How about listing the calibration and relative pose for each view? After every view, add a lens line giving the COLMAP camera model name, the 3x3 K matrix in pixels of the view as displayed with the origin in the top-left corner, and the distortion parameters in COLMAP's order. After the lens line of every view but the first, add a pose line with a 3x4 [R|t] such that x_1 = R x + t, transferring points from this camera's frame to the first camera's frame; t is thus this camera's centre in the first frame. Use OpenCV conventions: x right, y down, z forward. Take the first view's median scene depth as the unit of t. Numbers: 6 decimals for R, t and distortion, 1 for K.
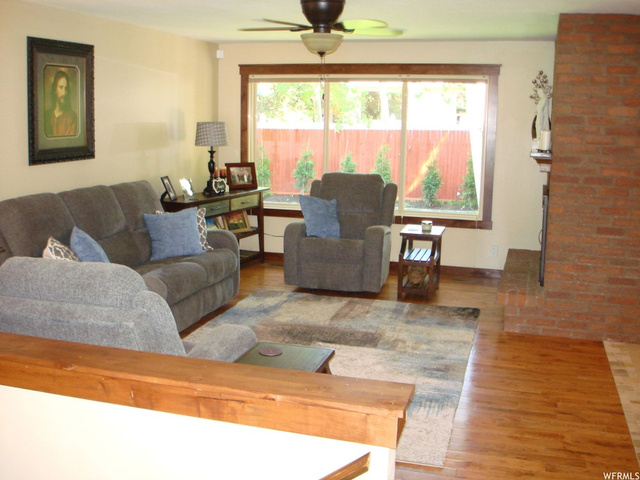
lens RADIAL K [[702.4, 0, 320.2], [0, 702.4, 242.6], [0, 0, 1]] dist [-0.111342, 0.000000]
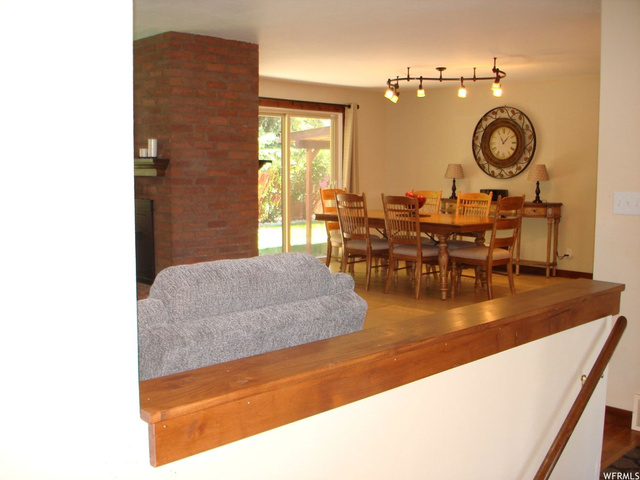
lens RADIAL K [[702.4, 0, 320.3], [0, 702.4, 237.4], [0, 0, 1]] dist [-0.111342, 0.000000]
pose [[0.493001, -0.115609, 0.862313, -0.519169], [0.138675, 0.988903, 0.053297, -0.033318], [-0.858906, 0.093306, 0.503562, 0.262599]]
